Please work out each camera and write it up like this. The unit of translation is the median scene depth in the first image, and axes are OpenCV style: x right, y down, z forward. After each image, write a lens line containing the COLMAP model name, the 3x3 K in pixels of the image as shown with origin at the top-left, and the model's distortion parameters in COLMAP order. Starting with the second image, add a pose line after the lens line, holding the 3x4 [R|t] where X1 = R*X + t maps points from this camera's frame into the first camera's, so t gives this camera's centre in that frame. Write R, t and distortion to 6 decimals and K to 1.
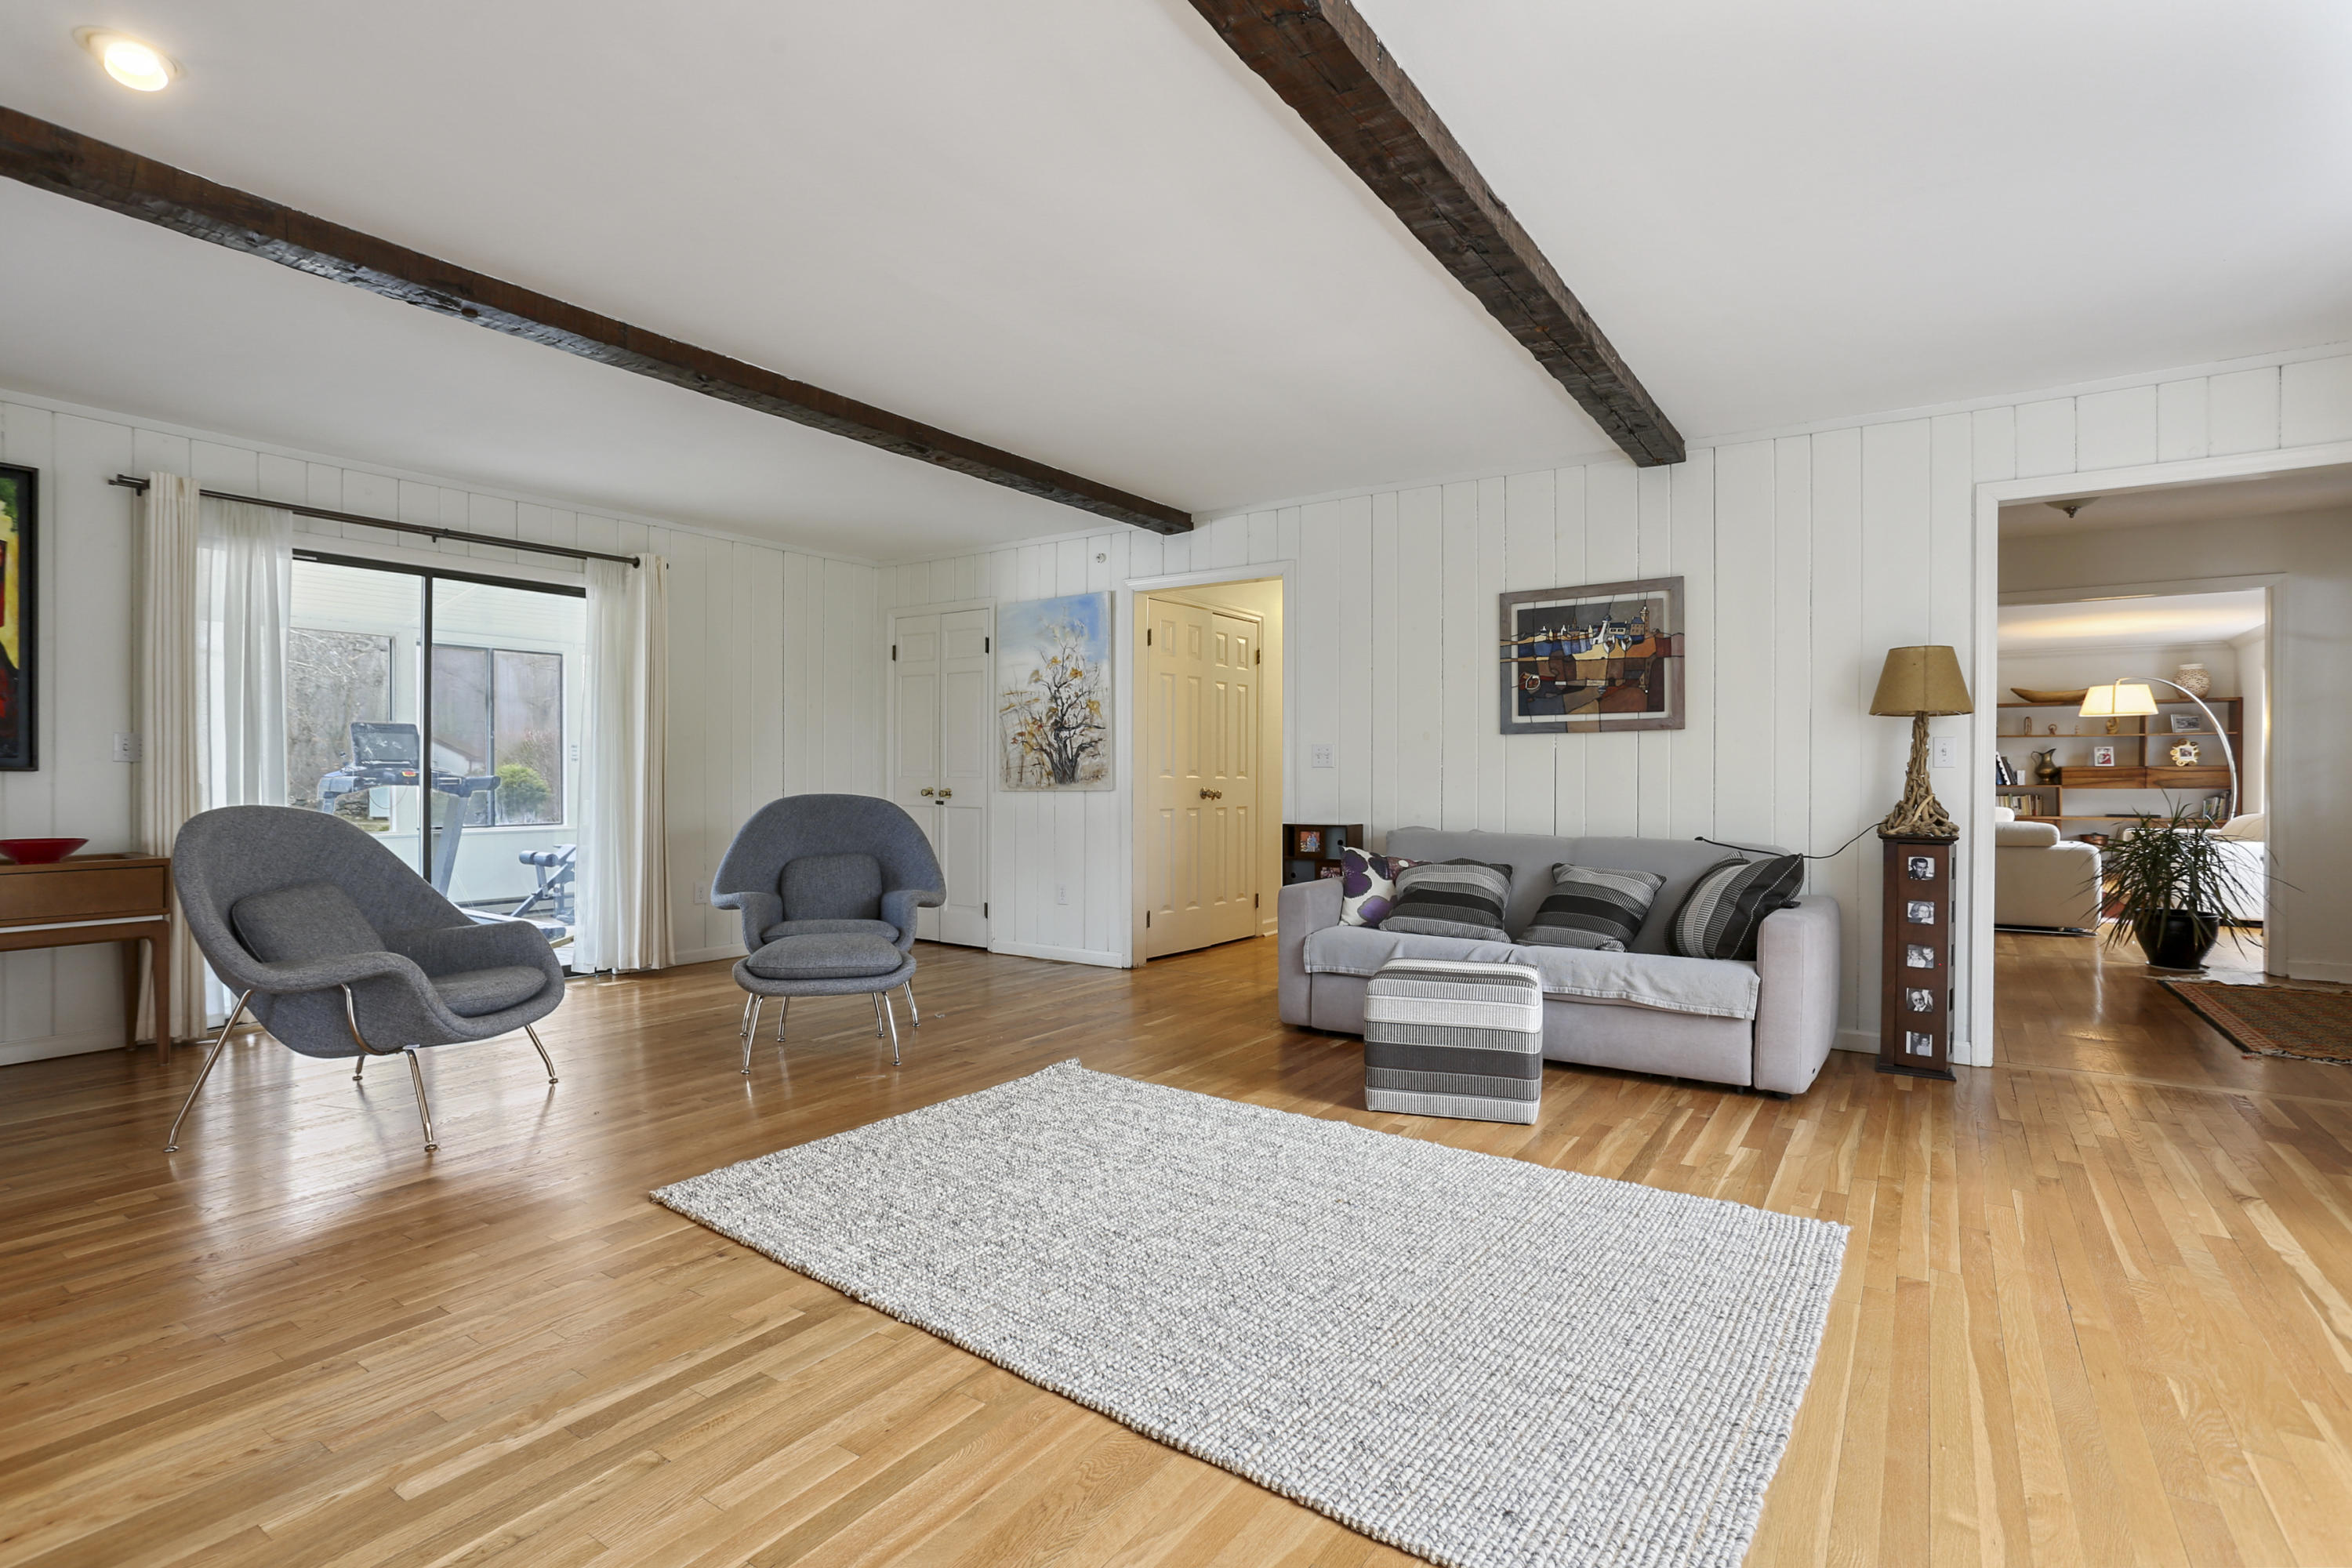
lens RADIAL K [[1146.1, 0, 1170.6], [0, 1146.1, 776.5], [0, 0, 1]] dist [-0.043661, 0.017871]
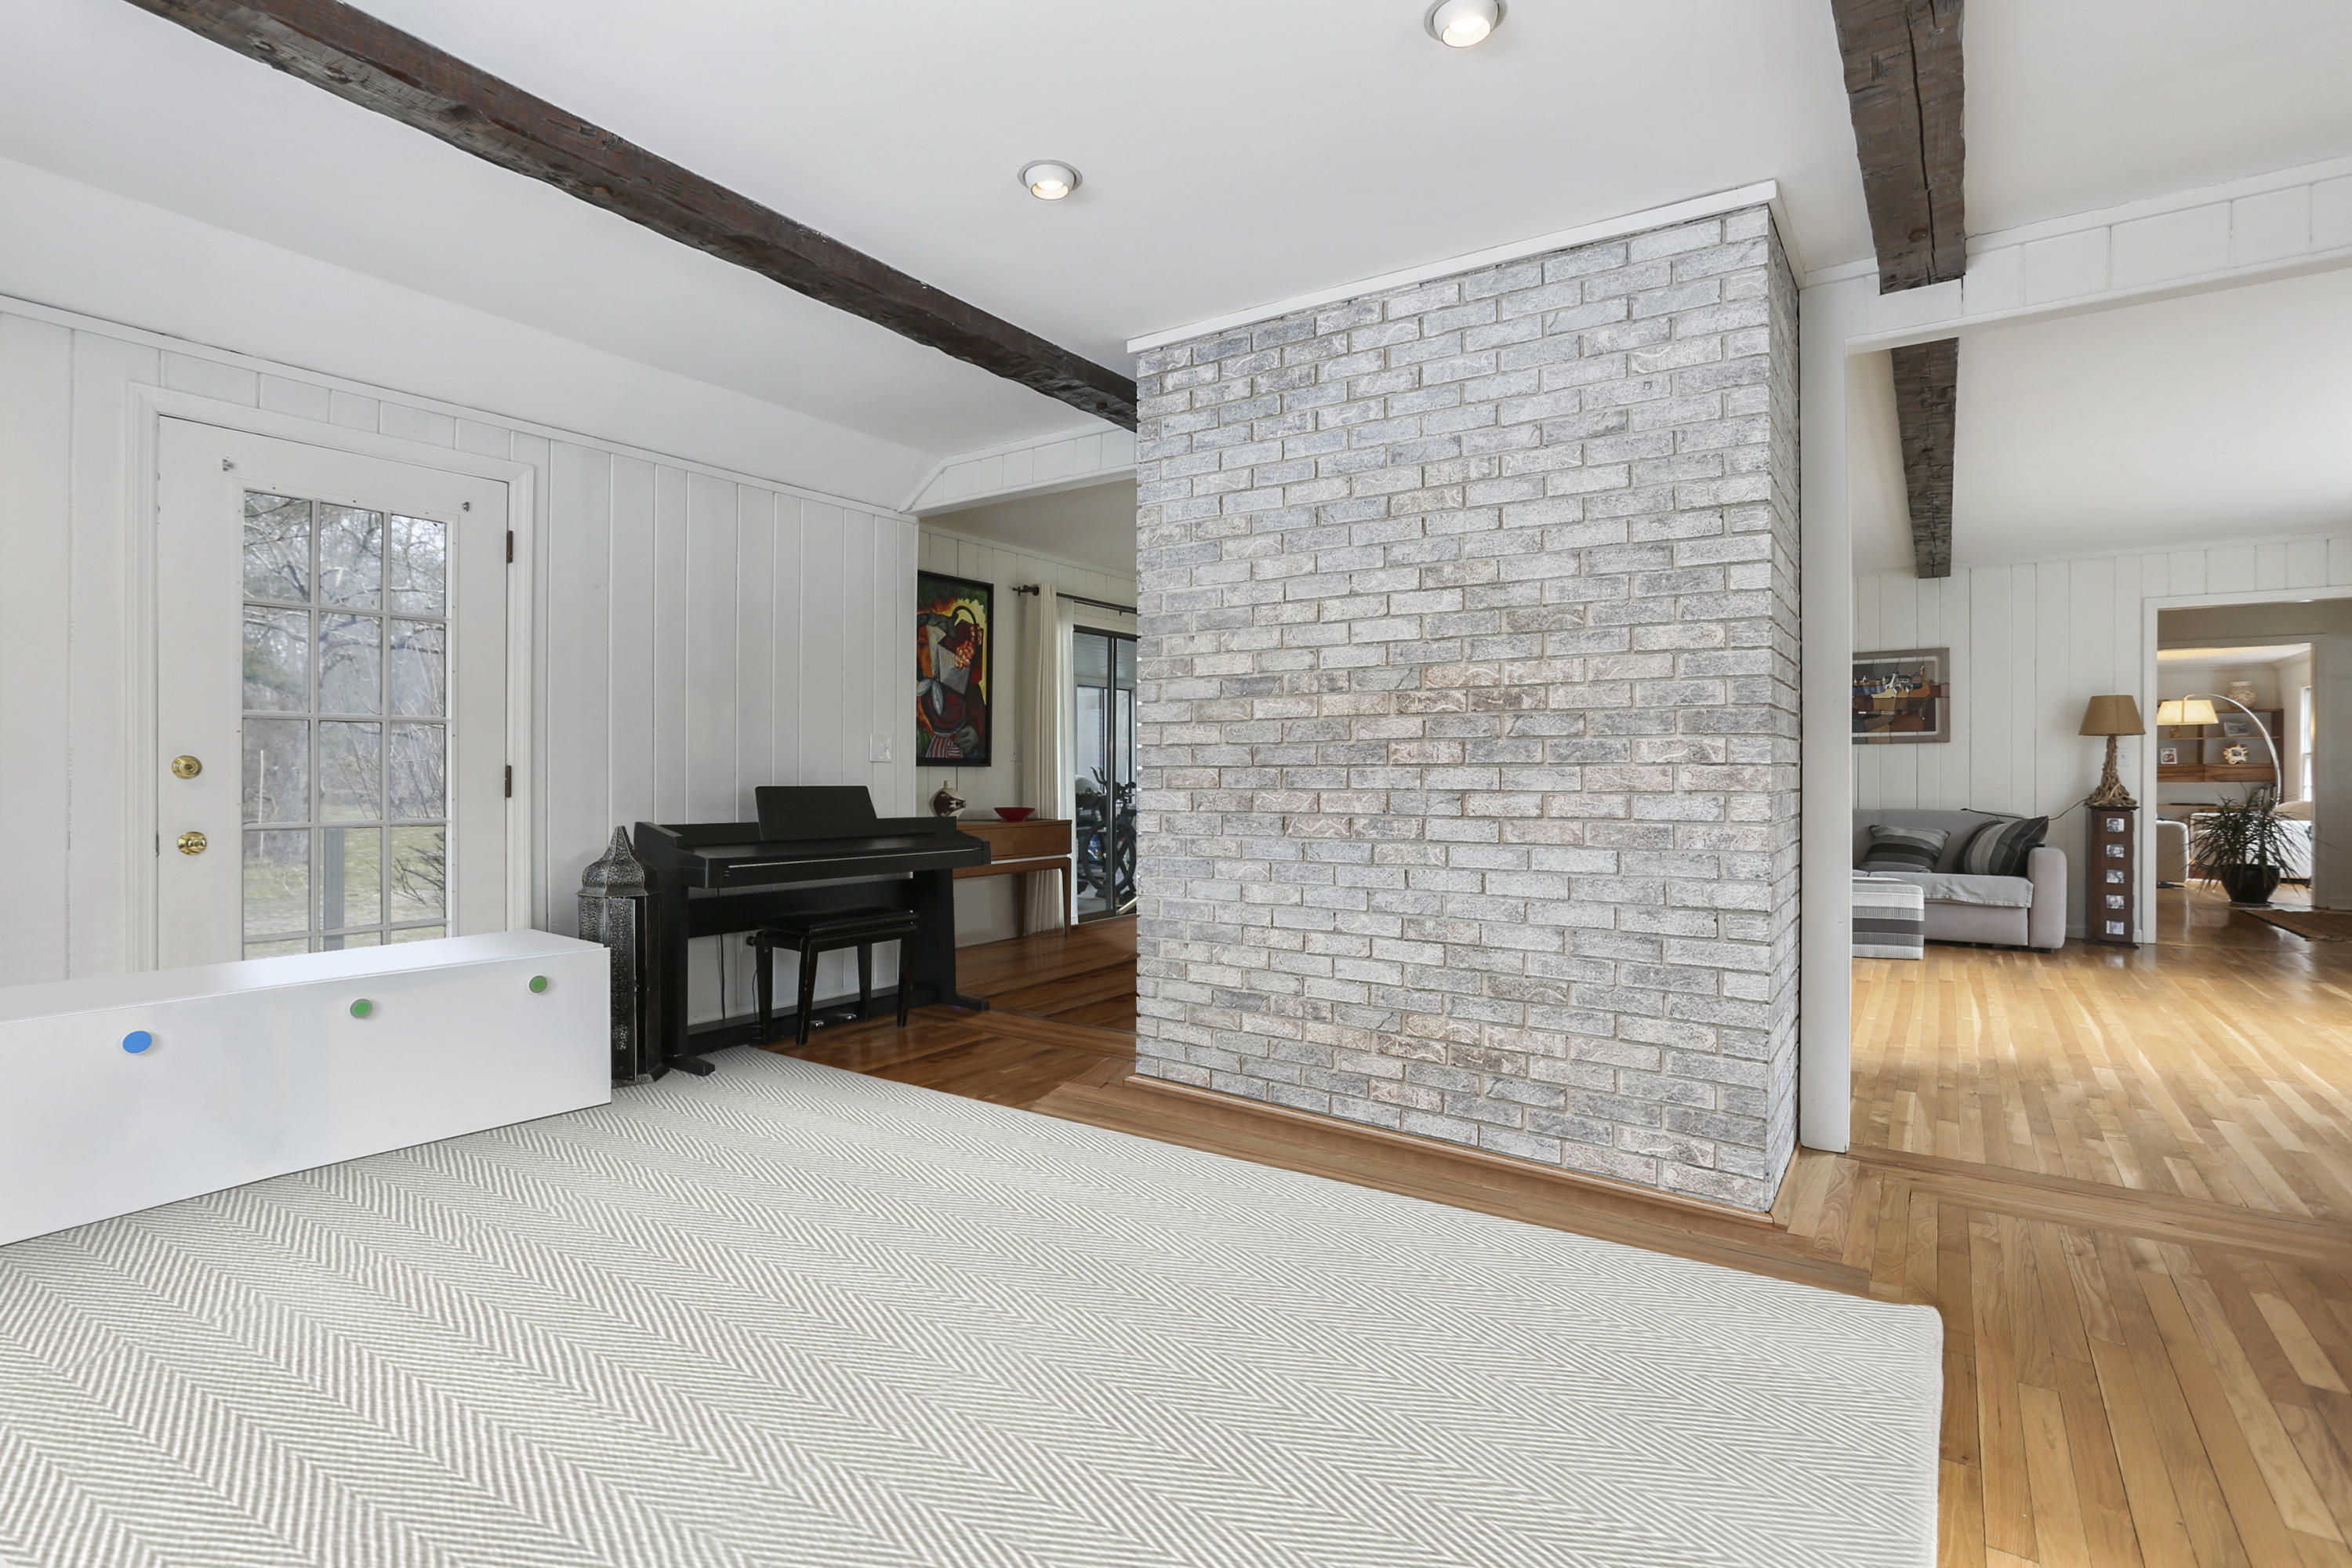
lens RADIAL K [[1146.1, 0, 1173.5], [0, 1146.1, 750.8], [0, 0, 1]] dist [-0.043661, 0.017871]
pose [[0.999951, 0.001834, -0.009686, -0.637637], [-0.002009, 0.999834, -0.018086, 0.002077], [0.009651, 0.018104, 0.999790, -0.613307]]
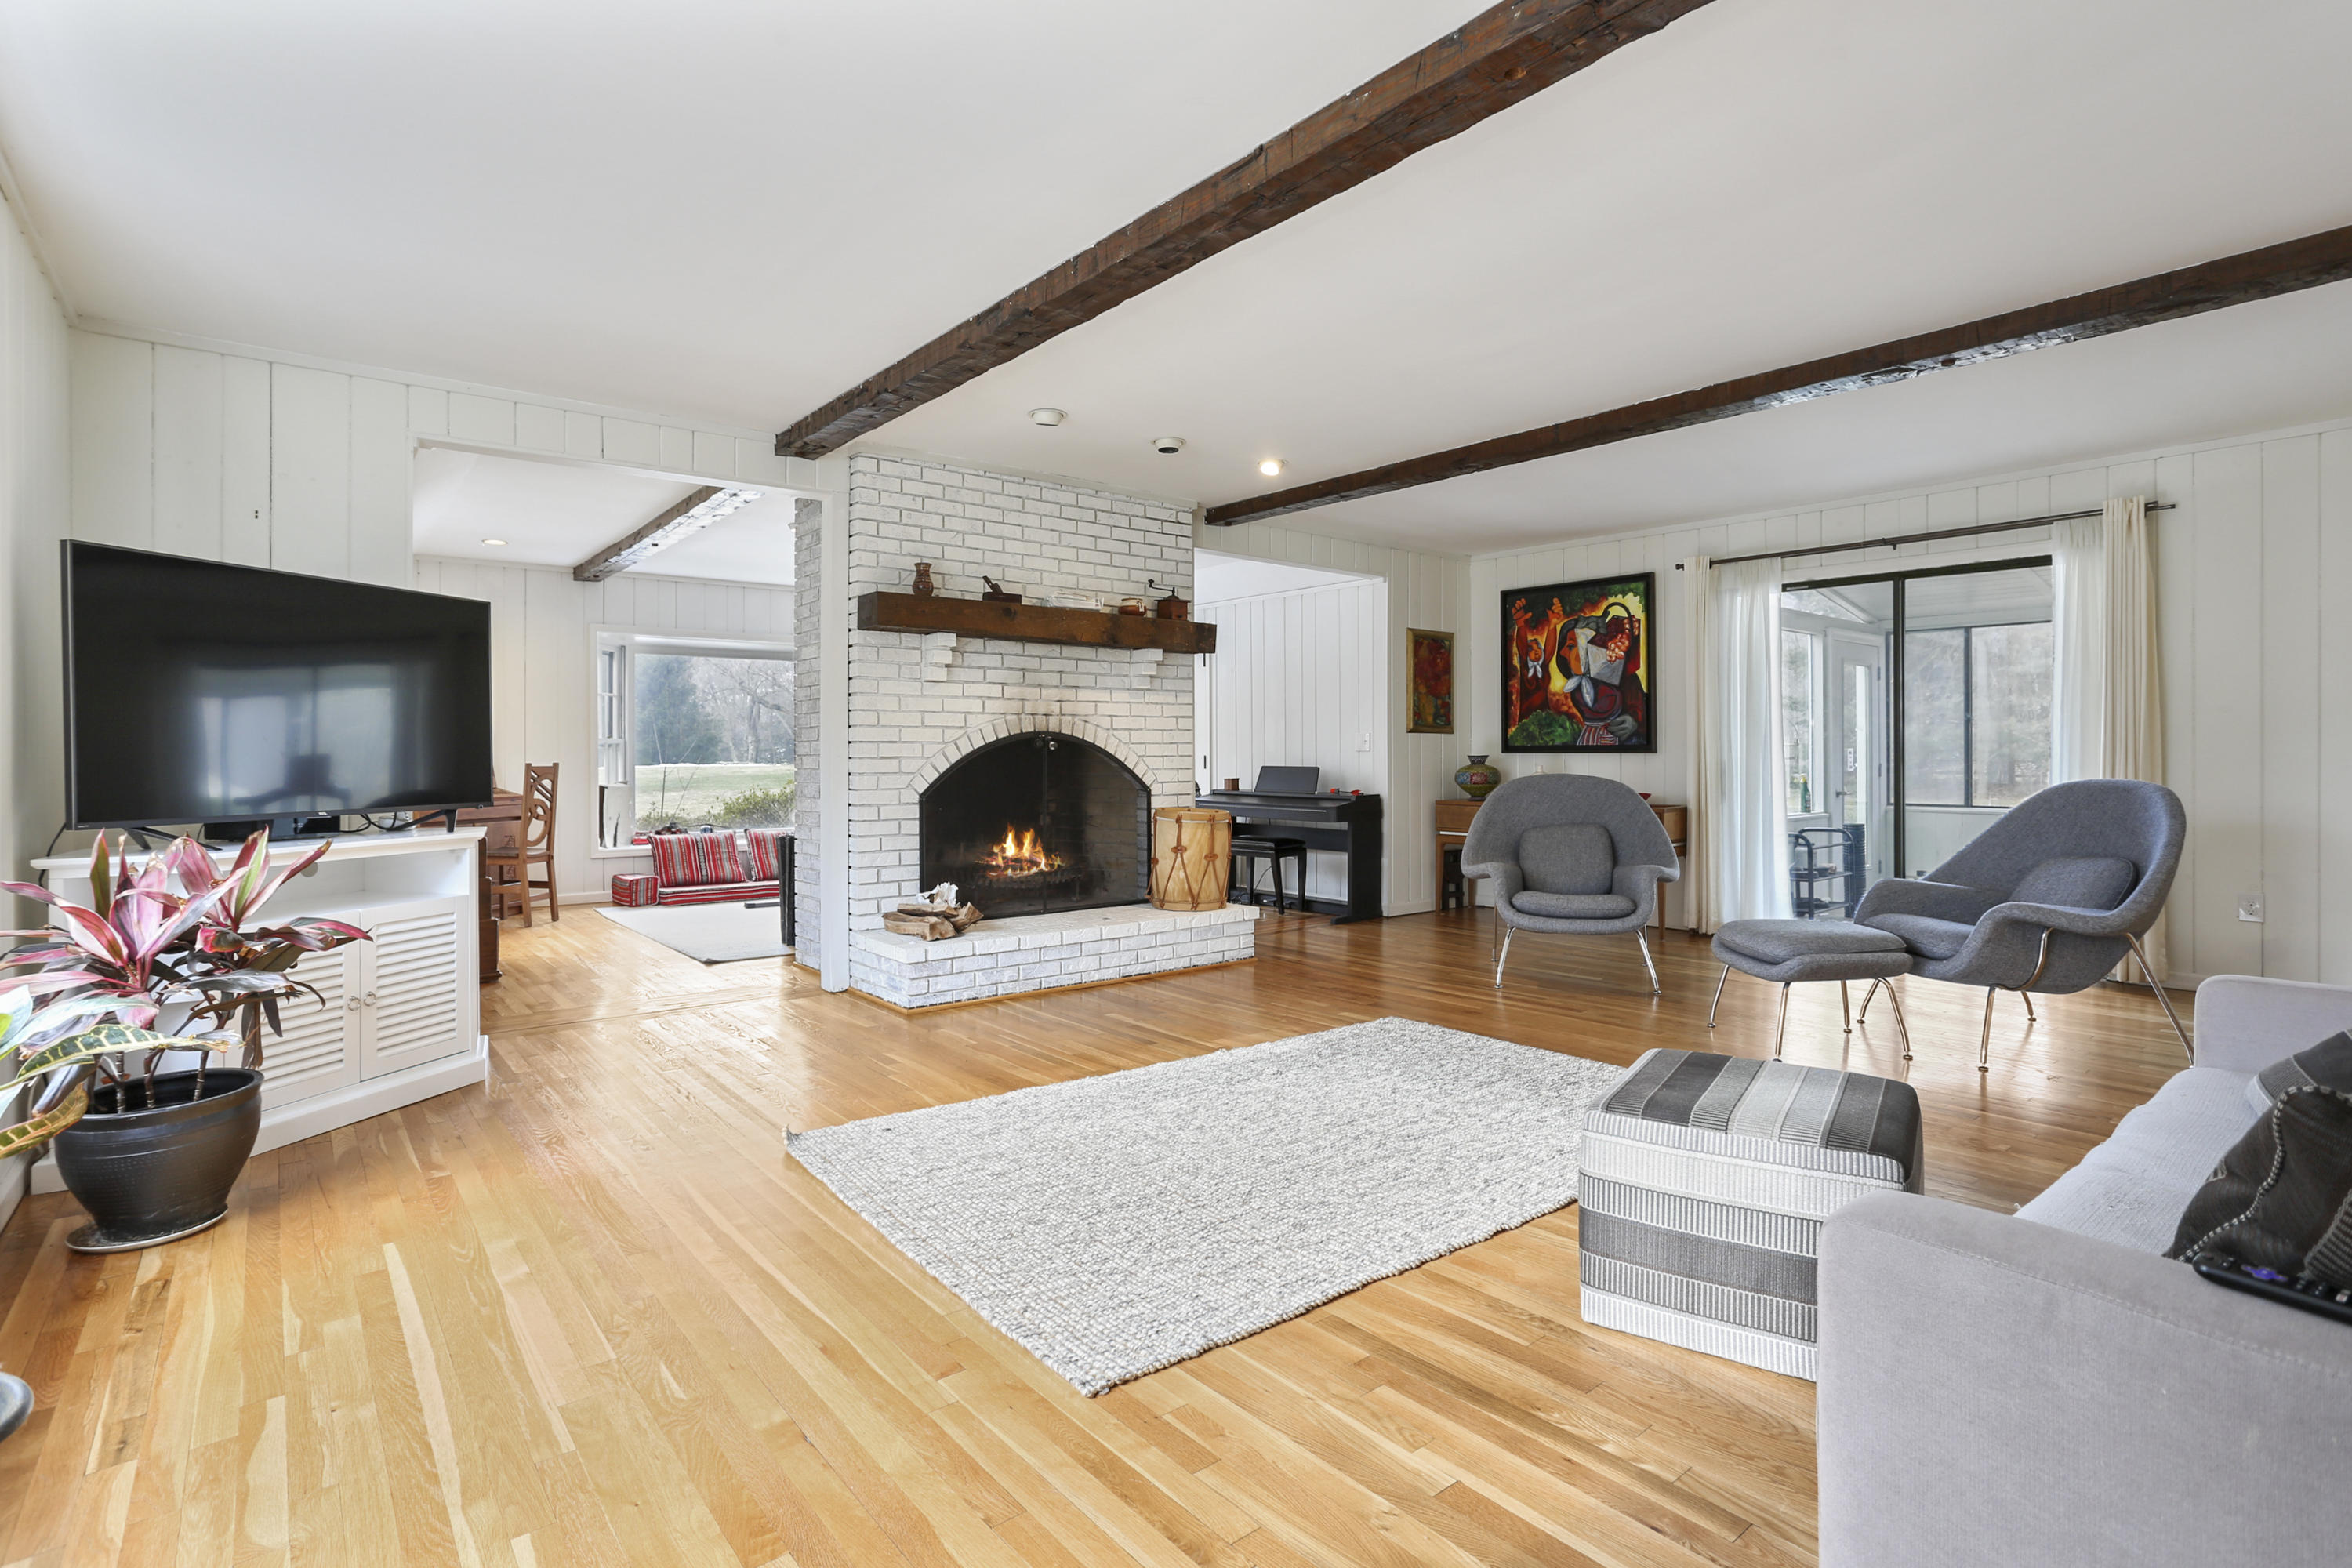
lens RADIAL K [[1146.1, 0, 1183.6], [0, 1146.1, 770.1], [0, 0, 1]] dist [-0.043661, 0.017871]
pose [[-0.293039, 0.013957, -0.955999, 0.621714], [0.001987, 0.999900, 0.013989, -0.002896], [0.956098, 0.002200, -0.293038, 0.624080]]
